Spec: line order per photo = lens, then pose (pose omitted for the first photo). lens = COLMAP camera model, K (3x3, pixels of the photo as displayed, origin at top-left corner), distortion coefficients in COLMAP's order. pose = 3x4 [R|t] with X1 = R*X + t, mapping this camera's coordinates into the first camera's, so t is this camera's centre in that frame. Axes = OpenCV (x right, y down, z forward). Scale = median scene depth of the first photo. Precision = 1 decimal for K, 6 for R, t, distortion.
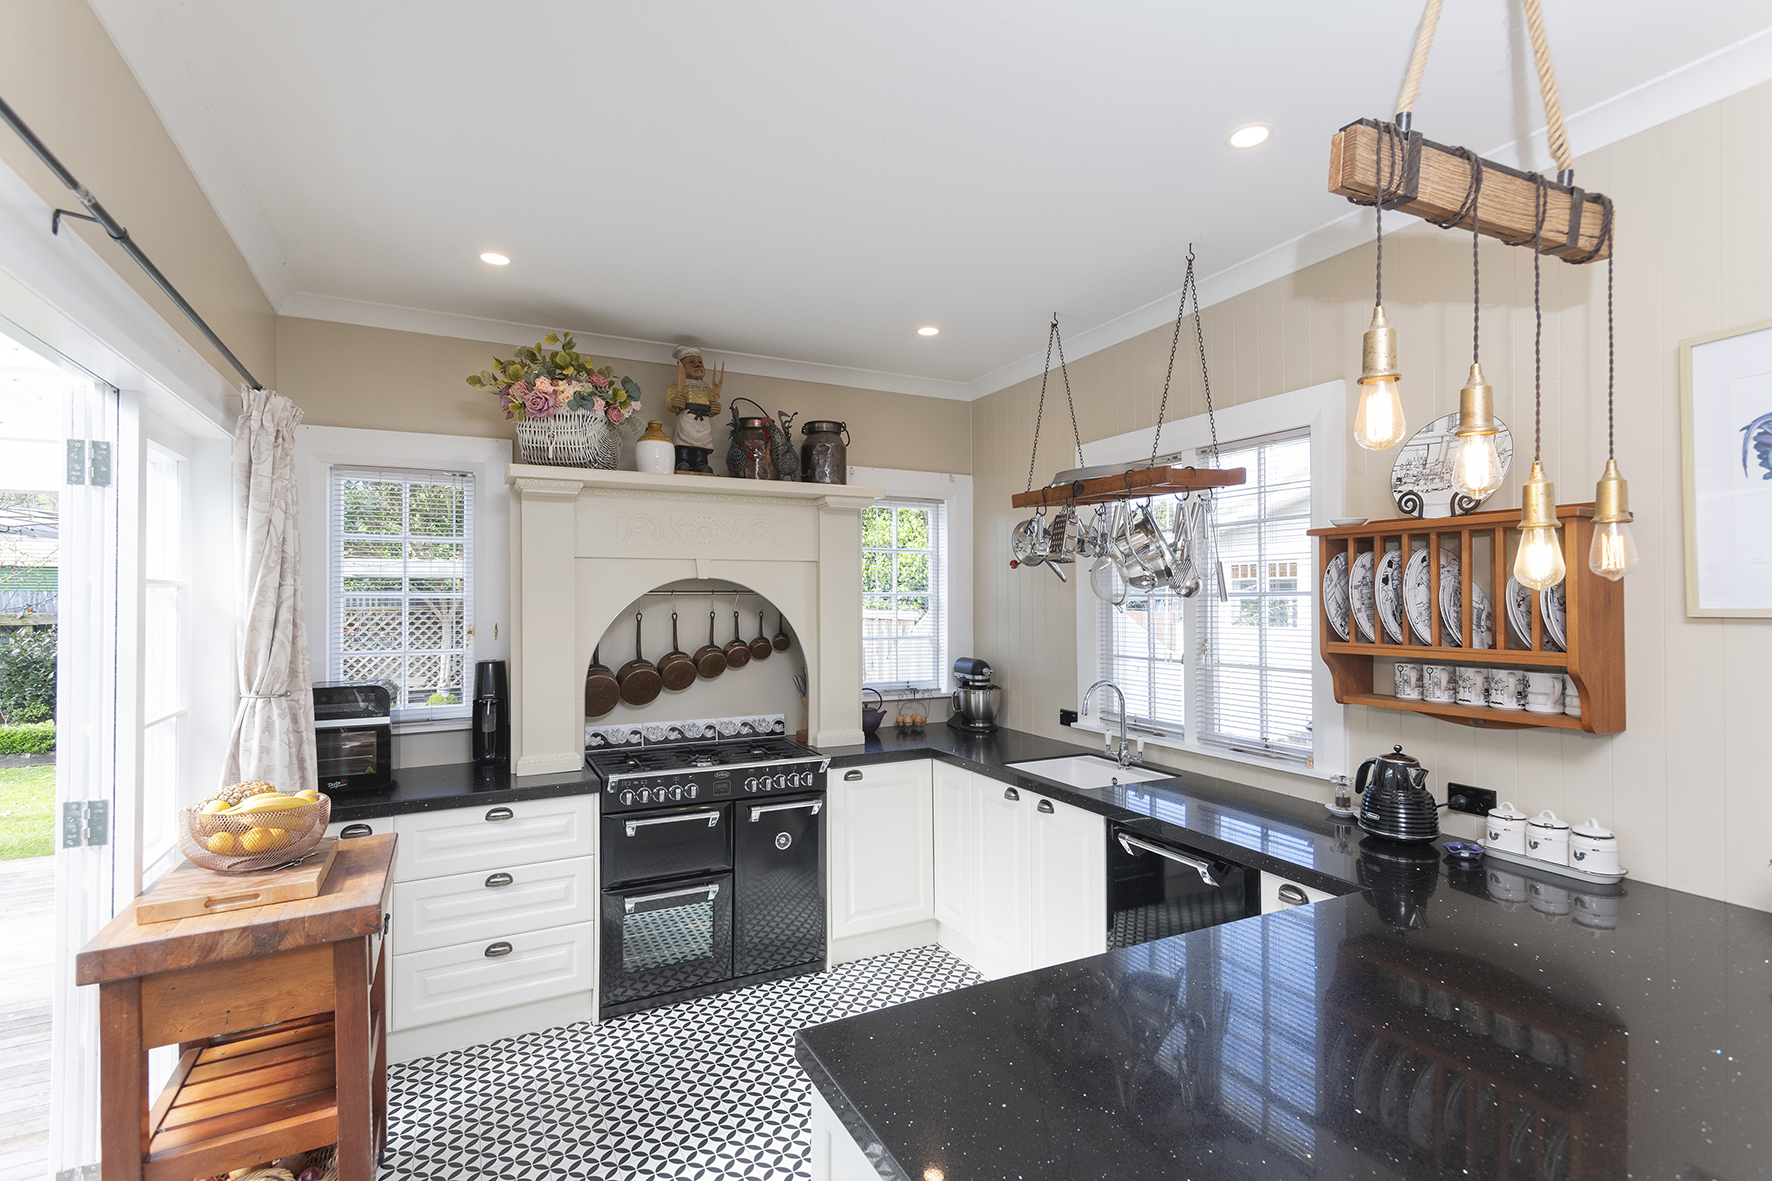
lens RADIAL K [[844.5, 0, 889.7], [0, 844.5, 591.1], [0, 0, 1]] dist [0.017853, -0.005167]
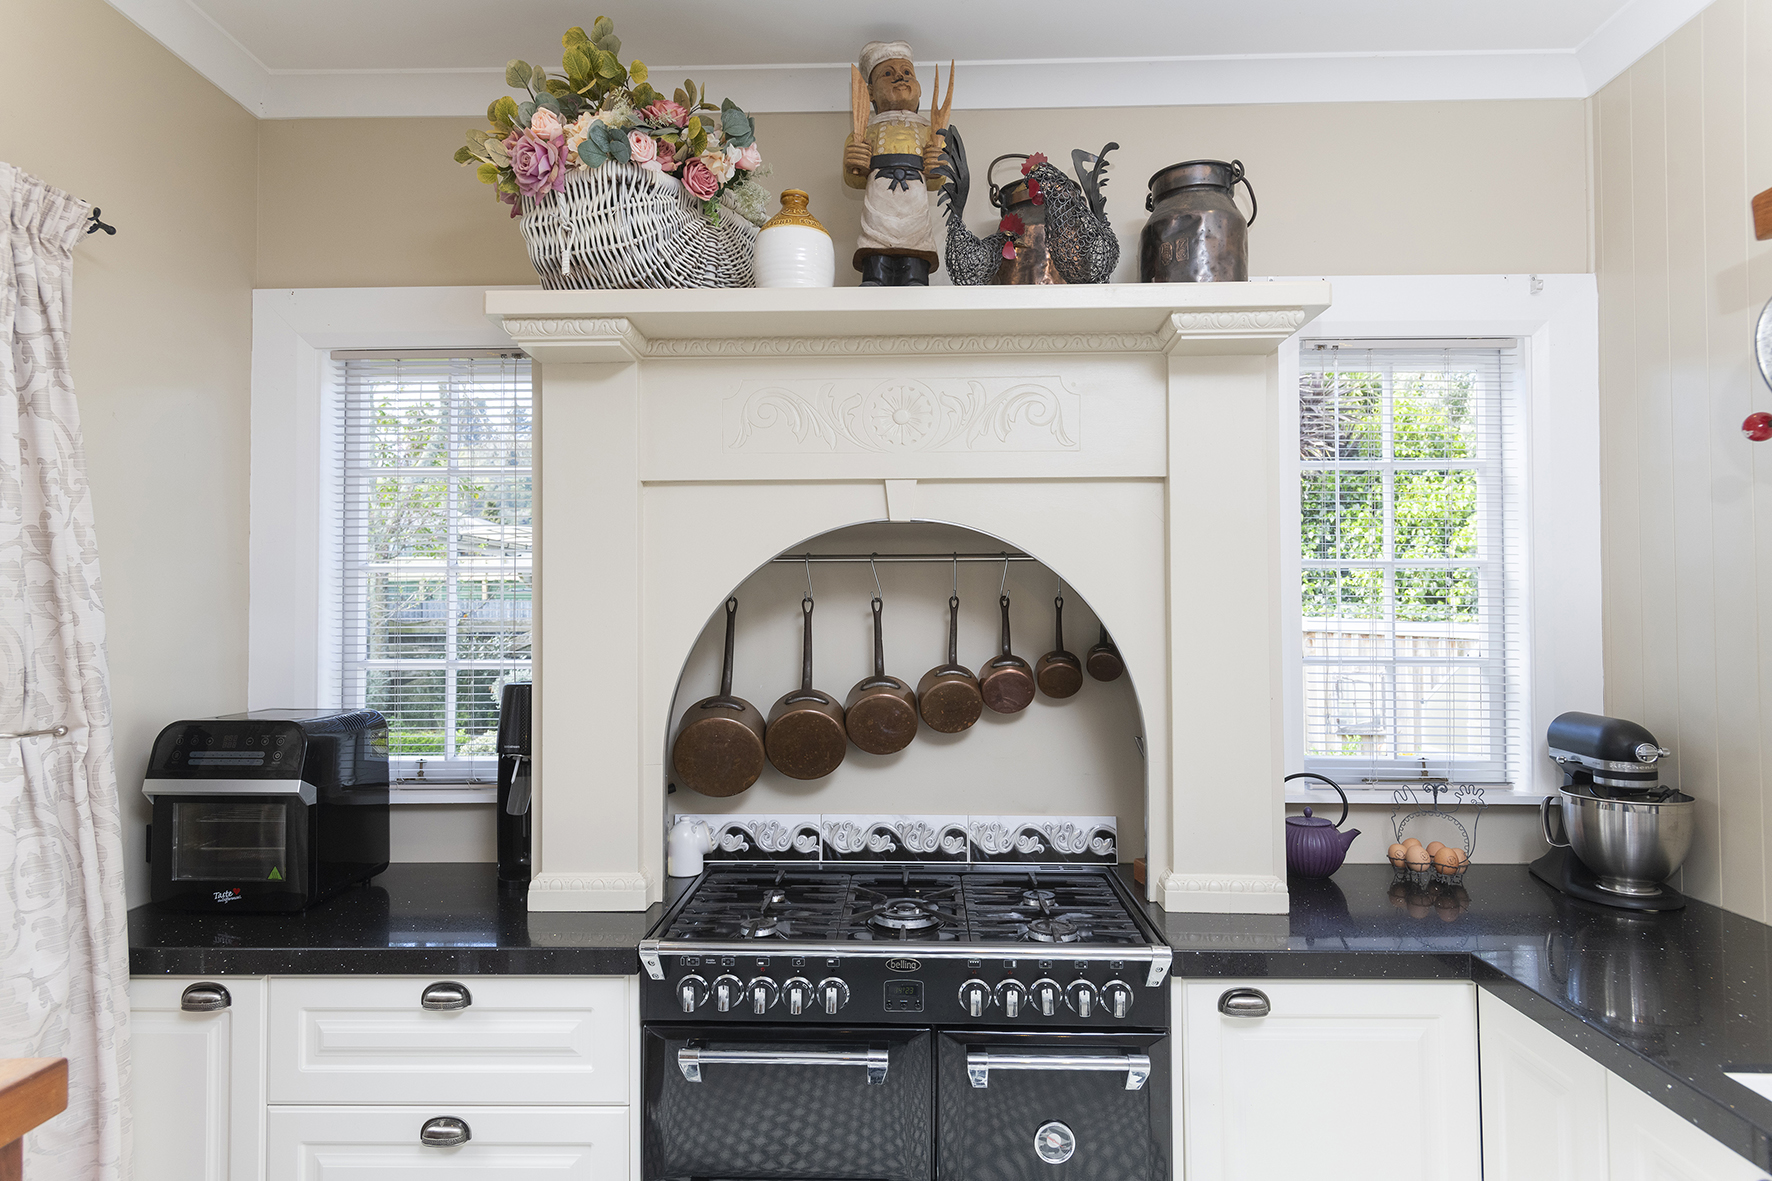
lens RADIAL K [[1042.7, 0, 885.8], [0, 1042.7, 593.8], [0, 0, 1]] dist [0.015240, -0.003084]
pose [[0.878593, -0.009183, -0.477483, 0.049641], [0.003604, 0.999914, -0.012600, 0.034769], [0.477558, 0.009350, 0.878550, 0.523952]]
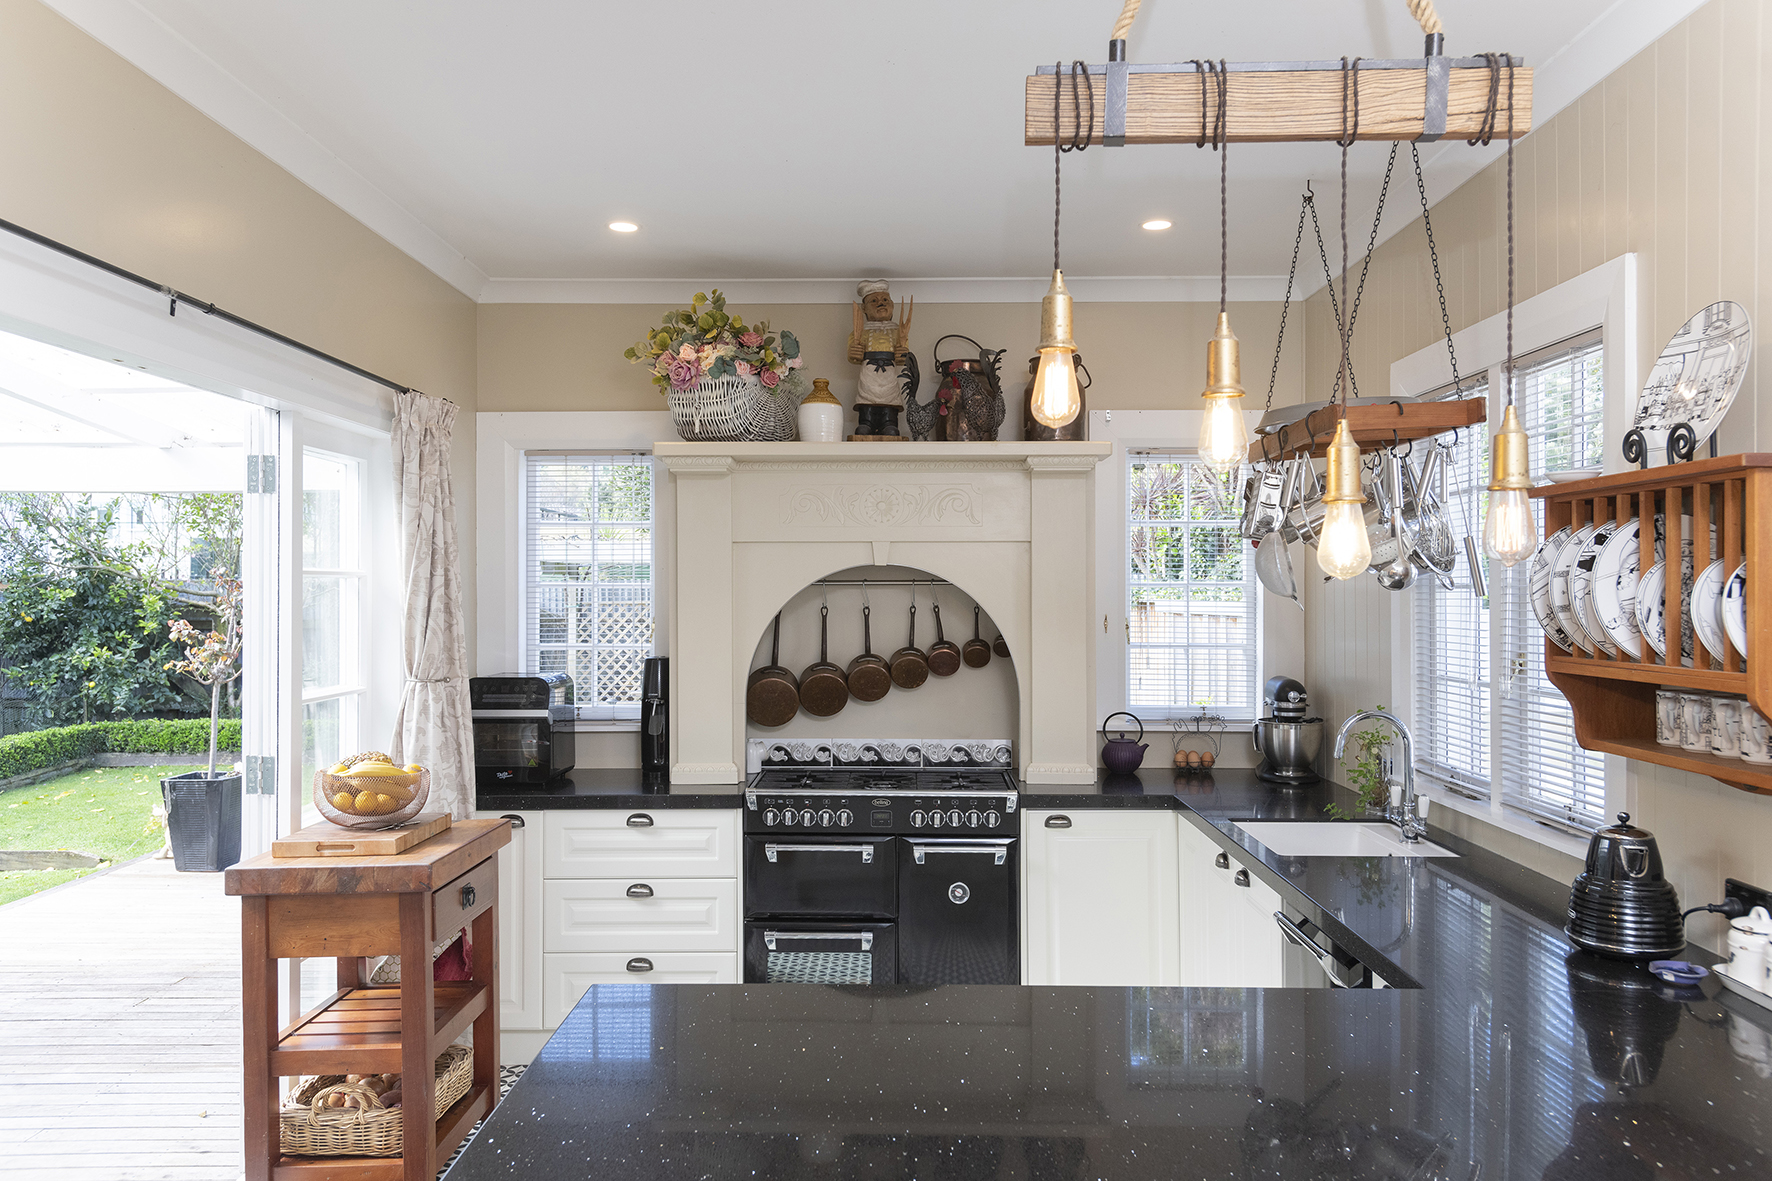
lens RADIAL K [[1295.8, 0, 881.0], [0, 1295.8, 589.4], [0, 0, 1]] dist [0.024192, -0.014814]
pose [[0.884027, 0.002284, -0.467431, 0.392054], [0.001366, 0.999971, 0.007469, -0.000722], [0.467435, -0.007241, 0.883998, -0.118974]]
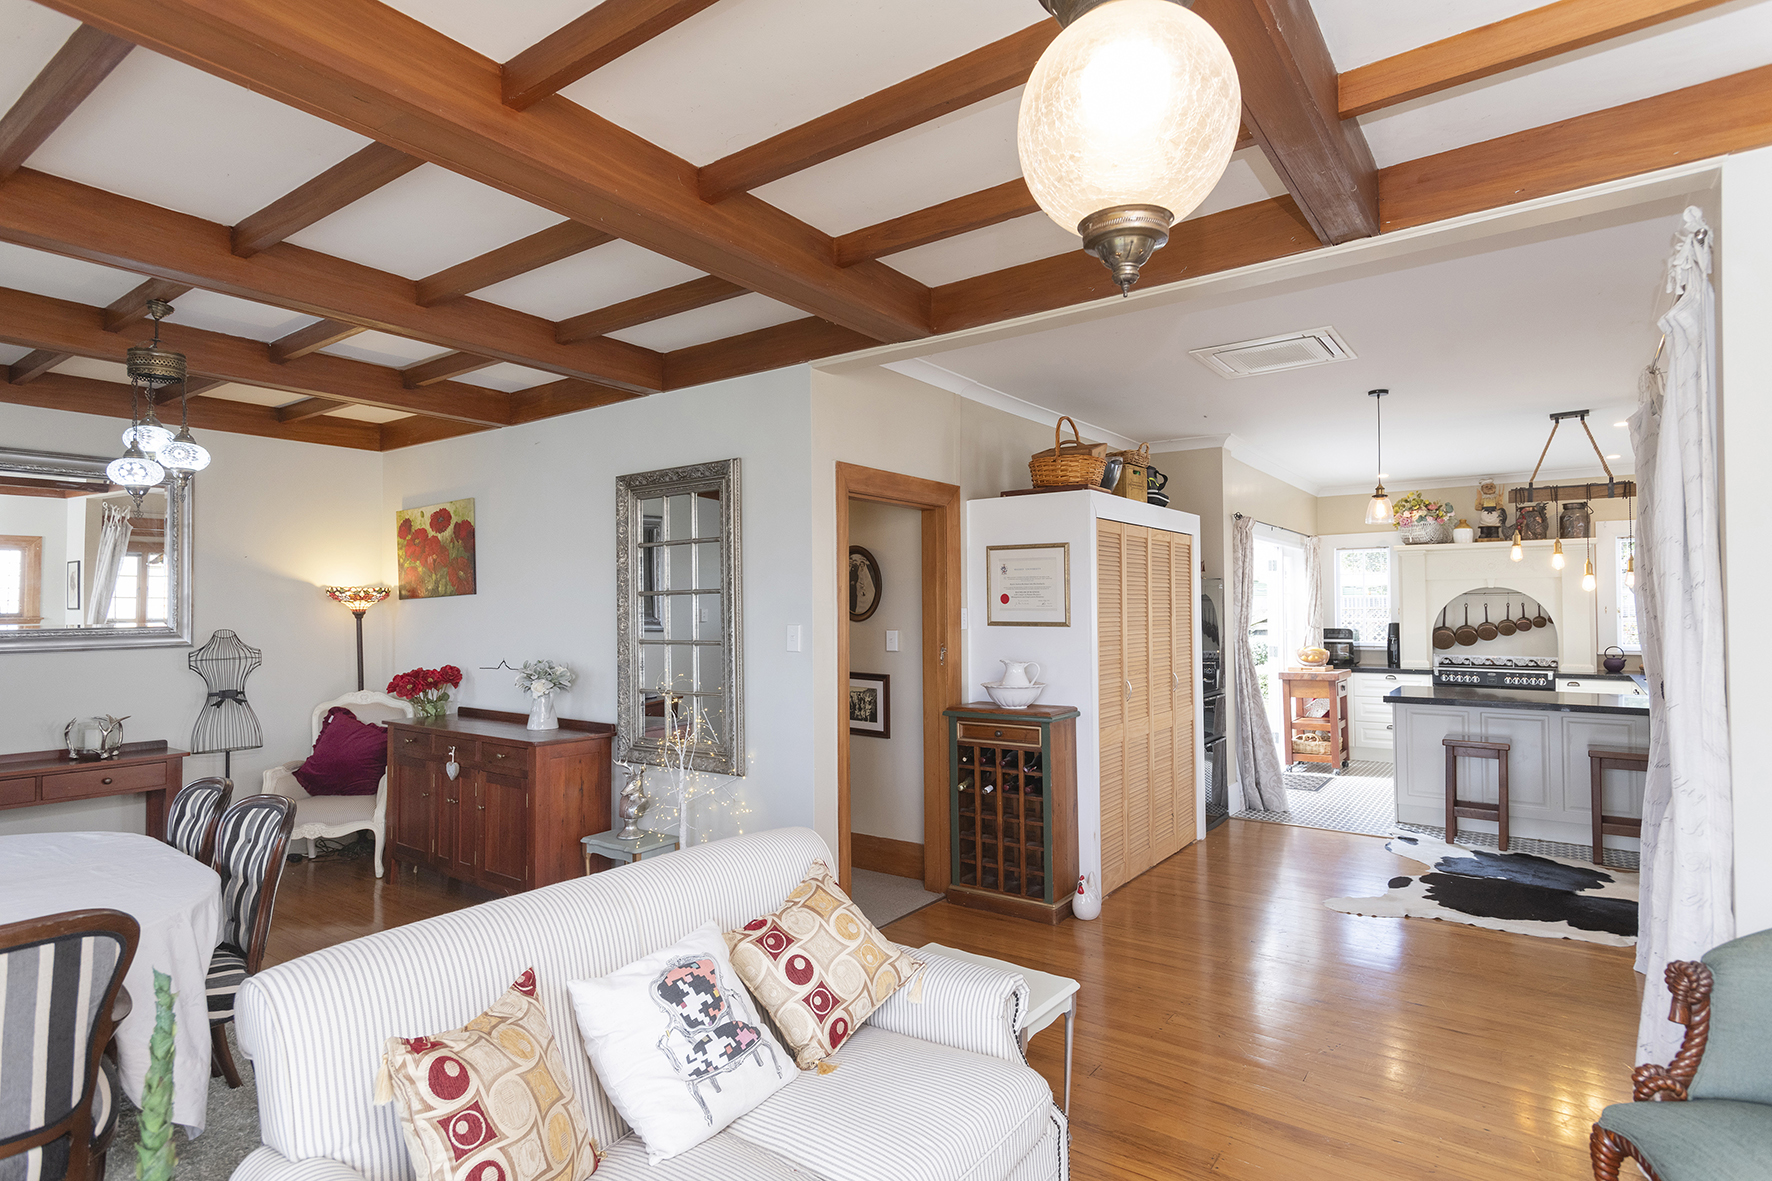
lens RADIAL K [[937.4, 0, 875.9], [0, 937.4, 594.6], [0, 0, 1]] dist [0.015698, -0.000679]
pose [[0.450347, -0.014464, -0.892737, 1.312397], [0.013663, 0.999863, -0.009307, 0.004529], [0.892749, -0.008007, 0.450483, -1.601207]]
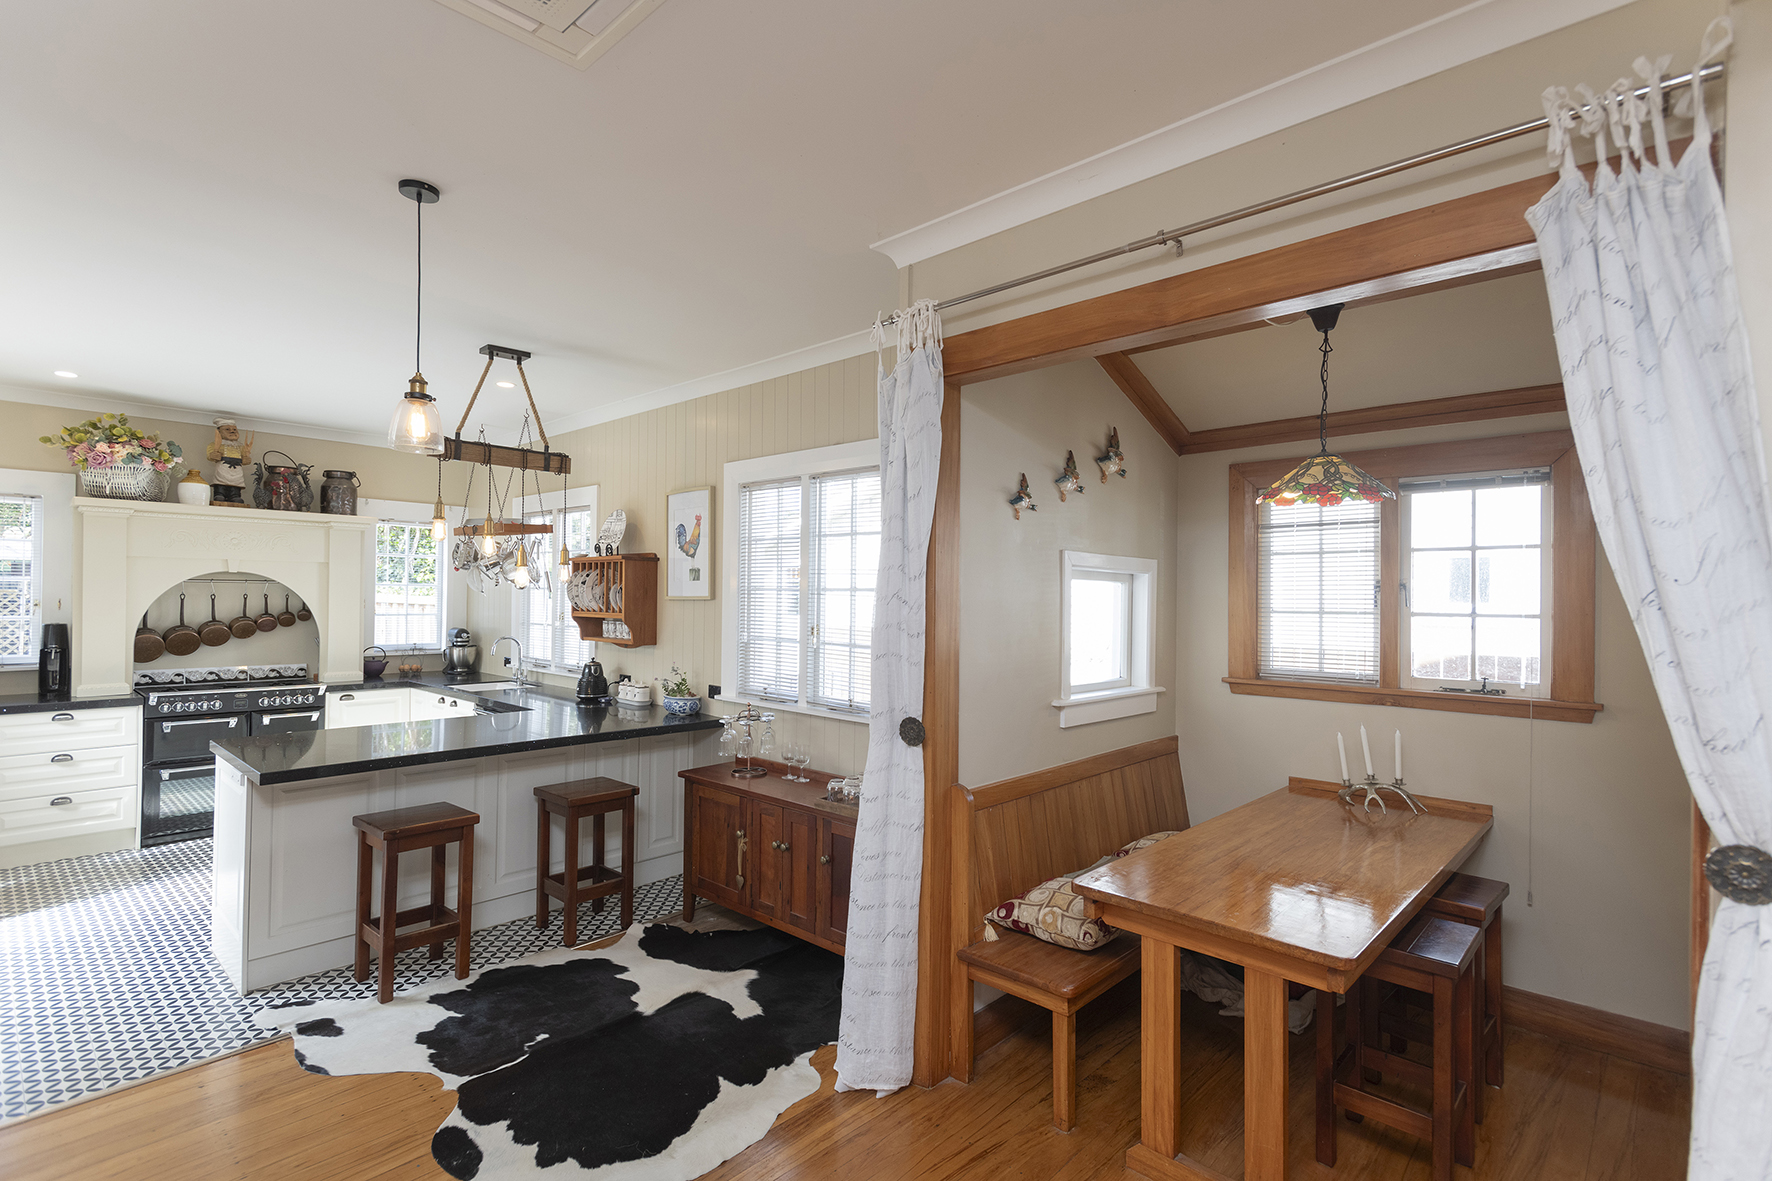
lens RADIAL K [[844.5, 0, 896.3], [0, 844.5, 592.0], [0, 0, 1]] dist [0.017853, -0.005167]
pose [[0.936867, 0.017317, 0.349256, 0.395070], [-0.019941, 0.999793, 0.003918, -0.009329], [-0.349116, -0.010635, 0.937019, -0.937474]]
